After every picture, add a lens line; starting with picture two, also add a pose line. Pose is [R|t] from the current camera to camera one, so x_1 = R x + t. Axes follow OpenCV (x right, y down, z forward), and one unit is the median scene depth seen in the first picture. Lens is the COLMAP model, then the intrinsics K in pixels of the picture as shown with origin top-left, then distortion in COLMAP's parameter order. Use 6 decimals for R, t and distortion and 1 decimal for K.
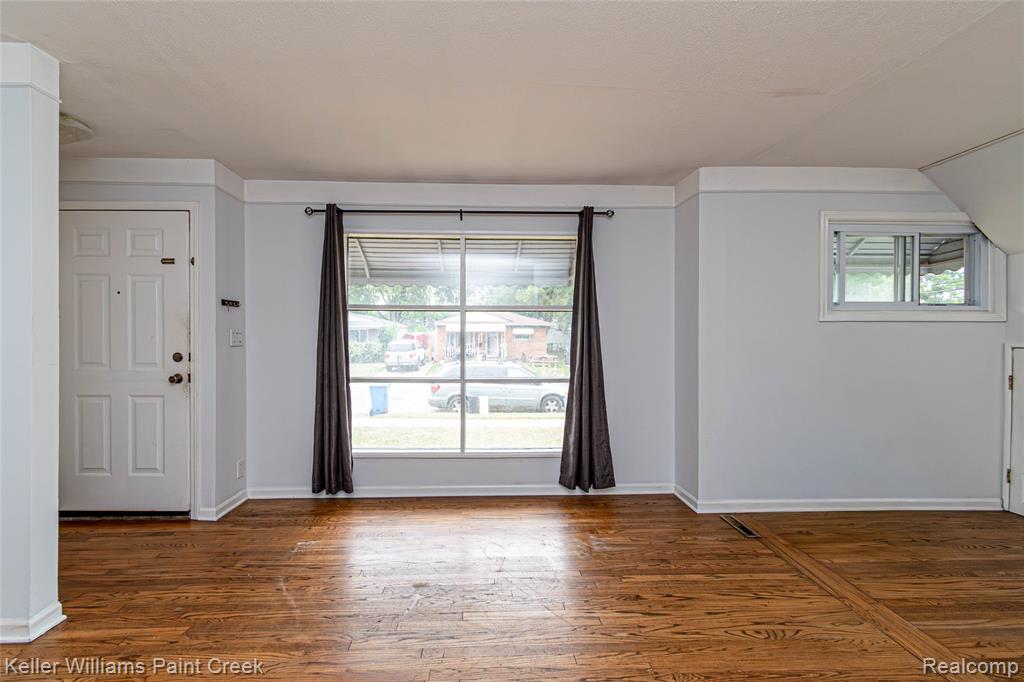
lens RADIAL K [[463.7, 0, 505.1], [0, 463.7, 340.7], [0, 0, 1]] dist [0.009702, -0.003250]
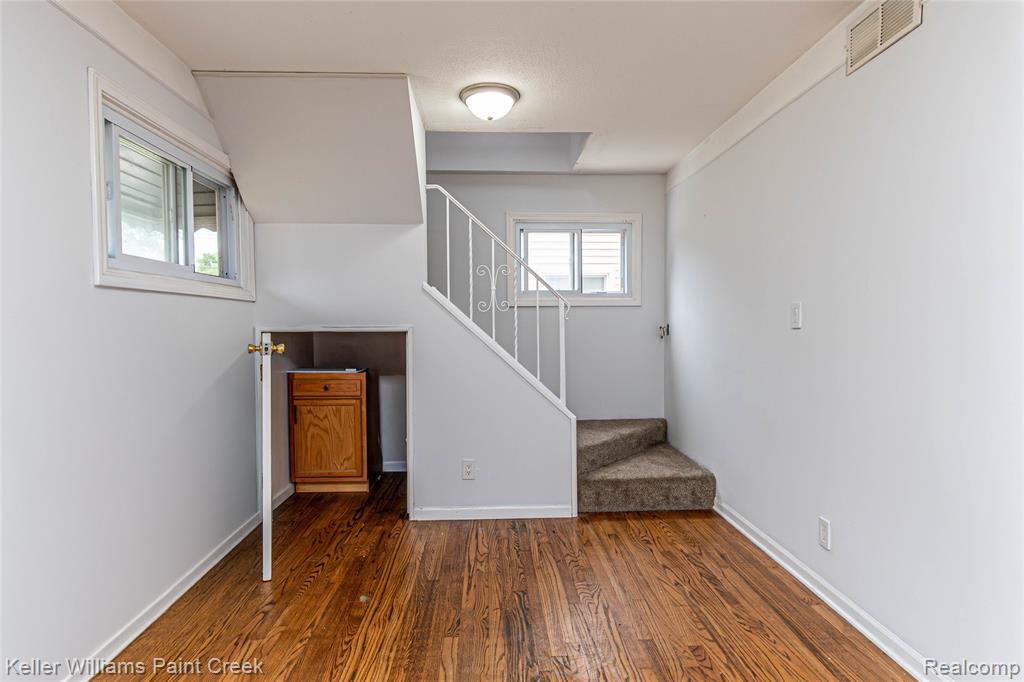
lens RADIAL K [[565.9, 0, 512.3], [0, 565.9, 336.9], [0, 0, 1]] dist [0.023742, 0.001225]
pose [[-0.000700, -0.020002, 0.999800, 0.044925], [0.016061, 0.999671, 0.020011, 0.011141], [-0.999871, 0.016071, -0.000379, 0.577909]]
